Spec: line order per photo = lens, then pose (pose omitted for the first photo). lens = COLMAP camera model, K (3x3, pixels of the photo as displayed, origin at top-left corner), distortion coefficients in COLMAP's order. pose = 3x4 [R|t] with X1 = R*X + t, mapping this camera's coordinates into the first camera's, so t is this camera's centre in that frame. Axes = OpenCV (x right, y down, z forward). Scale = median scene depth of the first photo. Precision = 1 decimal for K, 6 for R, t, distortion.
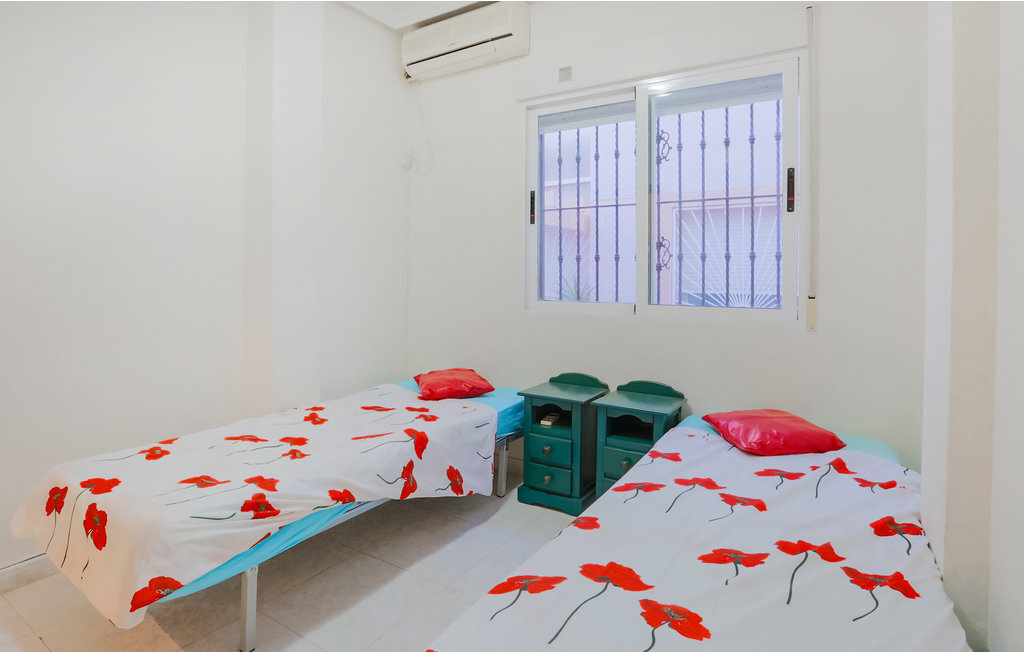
lens RADIAL K [[542.5, 0, 511.3], [0, 542.5, 303.3], [0, 0, 1]] dist [-0.061648, 0.000522]
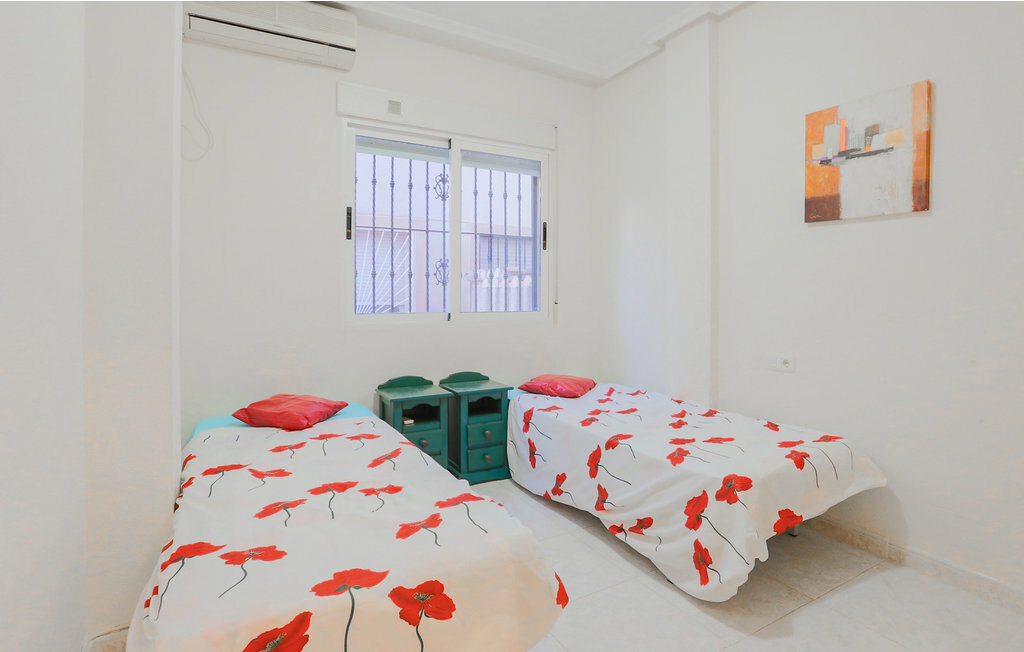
lens RADIAL K [[506.4, 0, 526.1], [0, 506.4, 297.1], [0, 0, 1]] dist [-0.002107, -0.000386]
pose [[0.453346, -0.003926, 0.891326, -0.710386], [0.046673, 0.998723, -0.019340, -0.002160], [-0.890112, 0.050369, 0.452950, 0.302524]]
